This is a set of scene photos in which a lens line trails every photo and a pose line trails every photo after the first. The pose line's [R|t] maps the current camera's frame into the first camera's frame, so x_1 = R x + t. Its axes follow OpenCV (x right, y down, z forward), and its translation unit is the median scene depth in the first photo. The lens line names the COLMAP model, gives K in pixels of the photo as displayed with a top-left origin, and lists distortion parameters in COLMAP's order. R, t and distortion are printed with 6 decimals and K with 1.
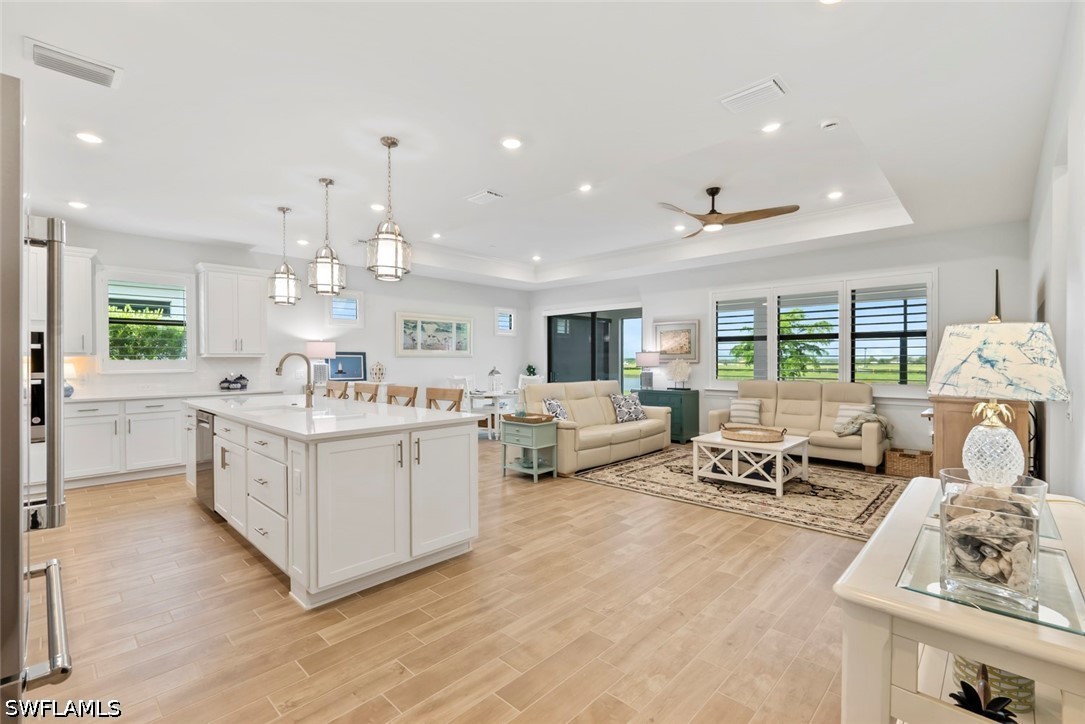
lens RADIAL K [[477.3, 0, 540.1], [0, 477.3, 358.3], [0, 0, 1]] dist [-0.002335, 0.000580]
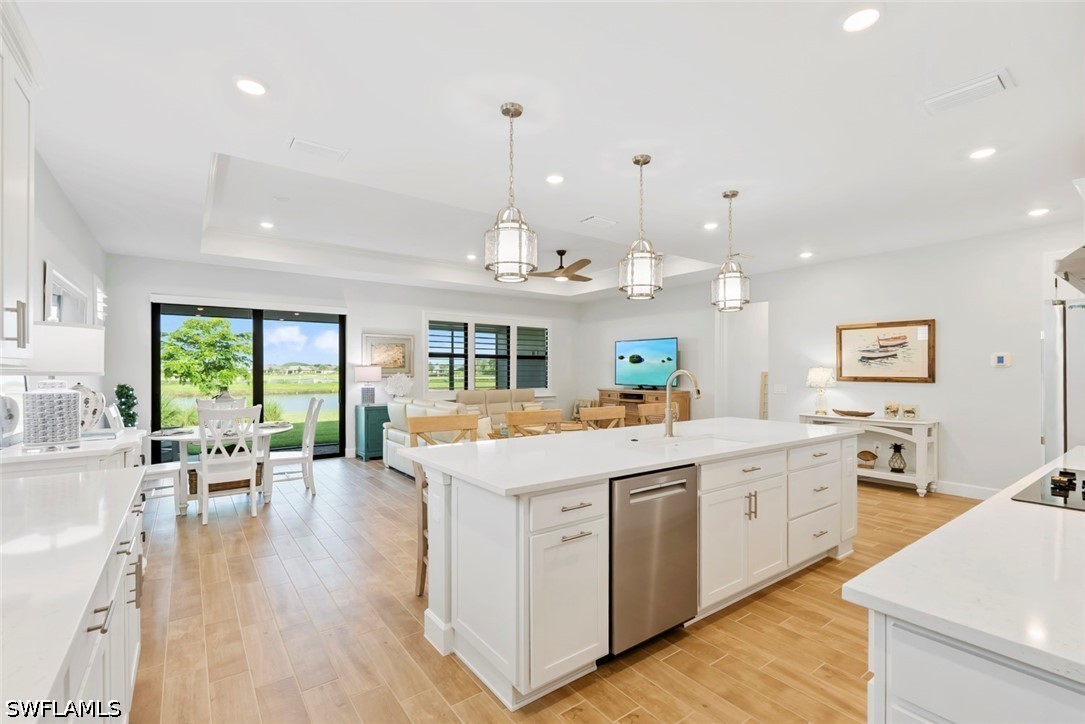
lens RADIAL K [[477.3, 0, 543.7], [0, 477.3, 369.9], [0, 0, 1]] dist [-0.002335, 0.000580]
pose [[0.166877, 0.004006, 0.985970, -0.972660], [-0.006655, 0.999974, -0.002937, -0.005422], [-0.985955, -0.006072, 0.166899, 0.791611]]
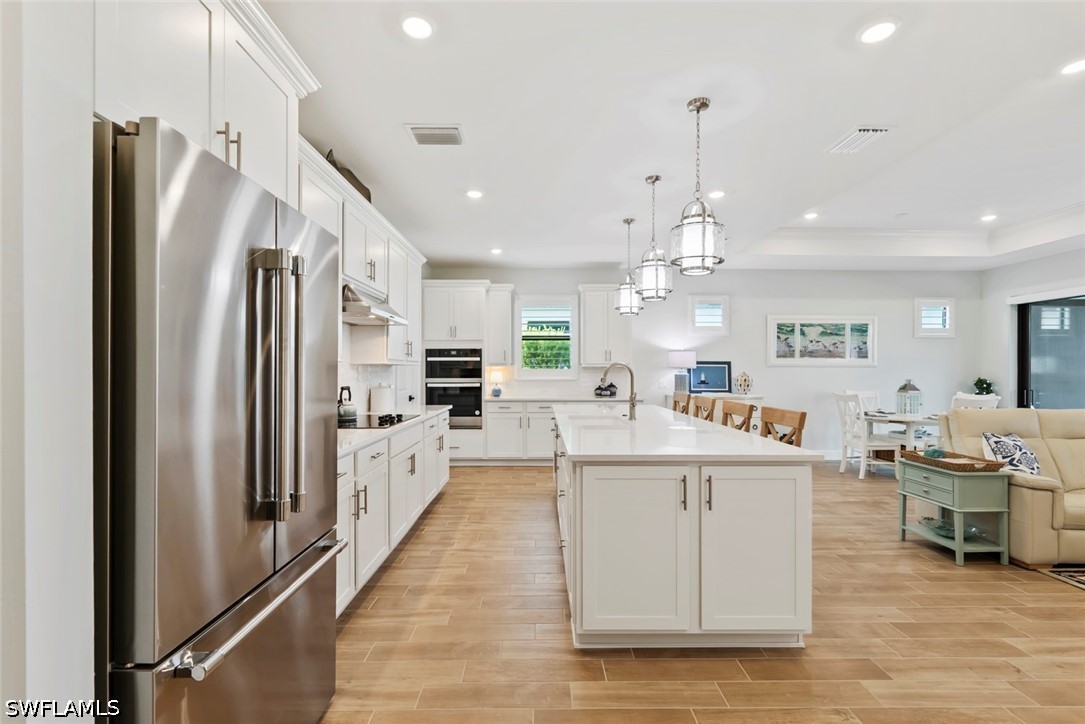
lens RADIAL K [[477.3, 0, 543.3], [0, 477.3, 367.4], [0, 0, 1]] dist [-0.002335, 0.000580]
pose [[0.699692, 0.001310, -0.714444, 0.053255], [-0.001356, 0.999999, 0.000506, -0.001889], [0.714443, 0.000615, 0.699693, 0.151364]]
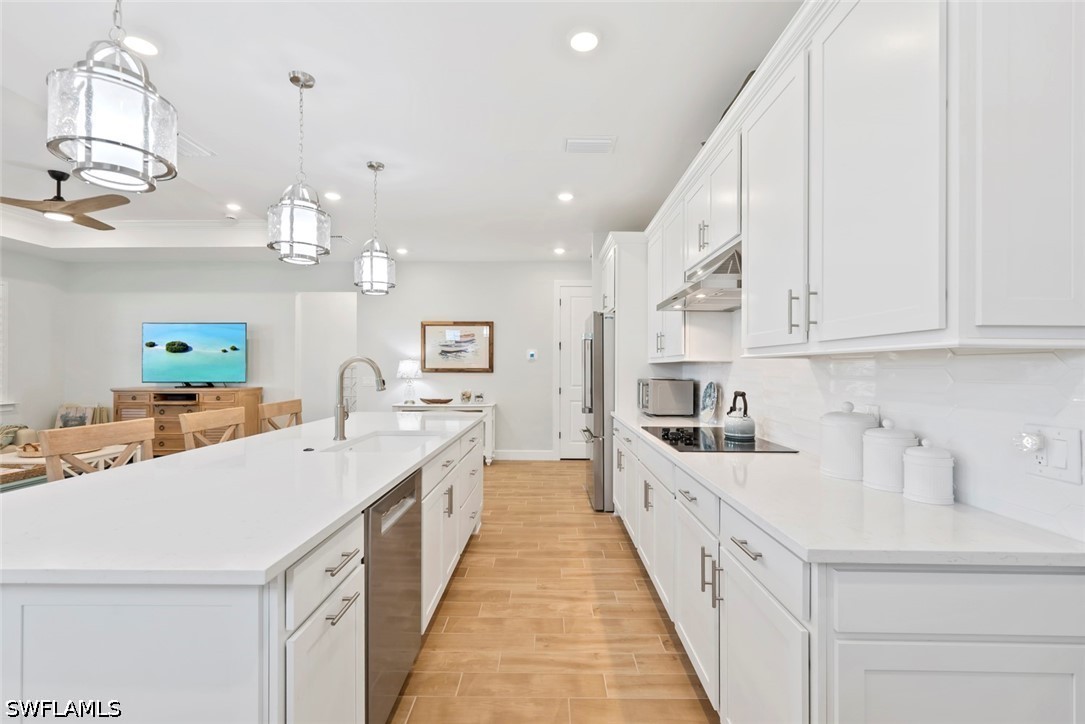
lens RADIAL K [[477.3, 0, 540.1], [0, 477.3, 363.8], [0, 0, 1]] dist [-0.002335, 0.000580]
pose [[-0.680302, 0.006427, 0.732903, -0.846817], [-0.002049, 0.999941, -0.010670, 0.003726], [-0.732929, -0.008760, -0.680249, 0.913392]]
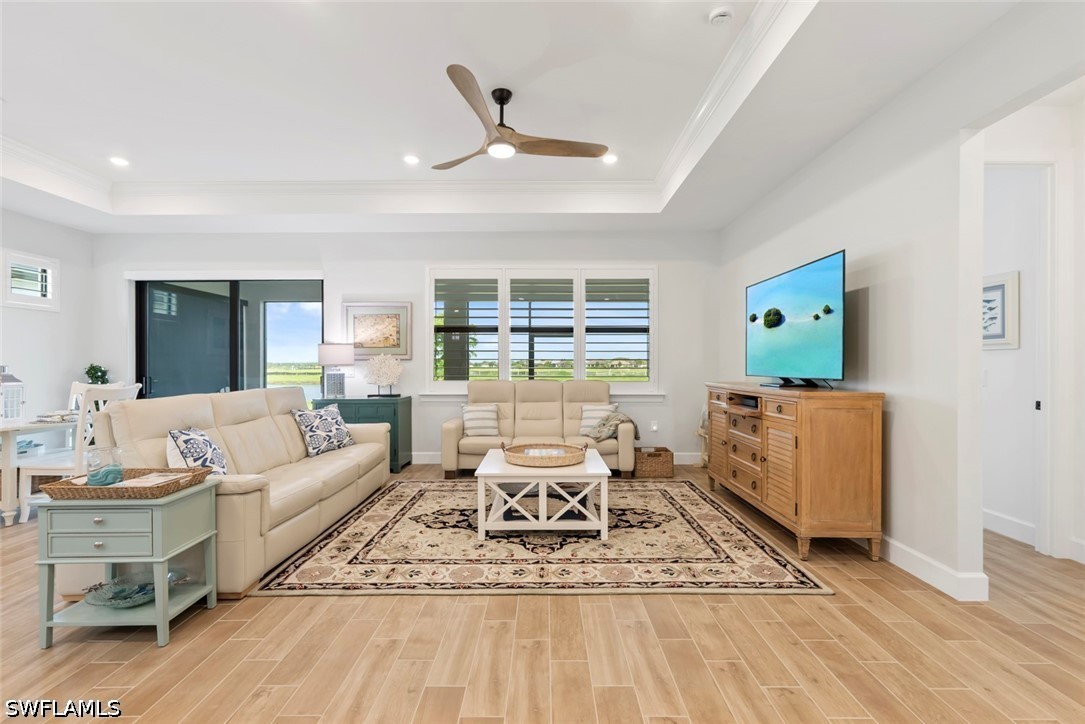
lens RADIAL K [[477.3, 0, 543.1], [0, 477.3, 364.6], [0, 0, 1]] dist [-0.002335, 0.000580]
pose [[0.722655, -0.000373, 0.691208, -0.053174], [-0.003200, 0.999987, 0.003886, 0.020043], [-0.691201, -0.005020, 0.722645, 0.462986]]
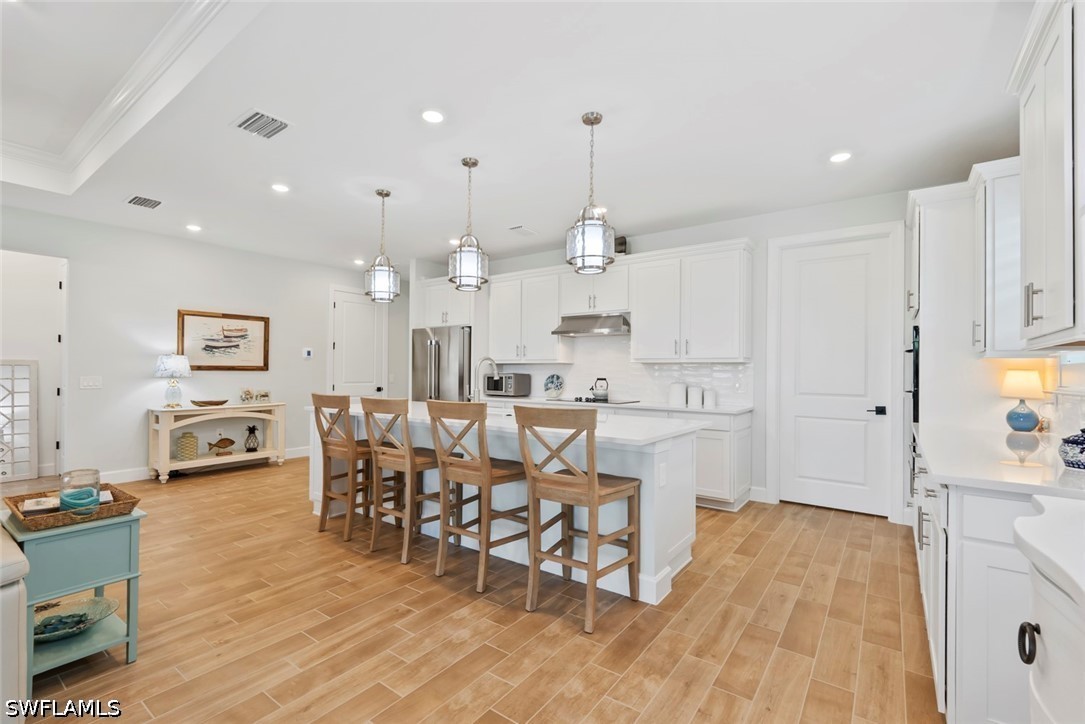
lens RADIAL K [[477.3, 0, 539.4], [0, 477.3, 368.8], [0, 0, 1]] dist [-0.002335, 0.000580]
pose [[-0.991650, -0.005636, -0.128838, -0.355512], [-0.004892, 0.999970, -0.006086, 0.013398], [0.128868, -0.005405, -0.991647, 1.445534]]
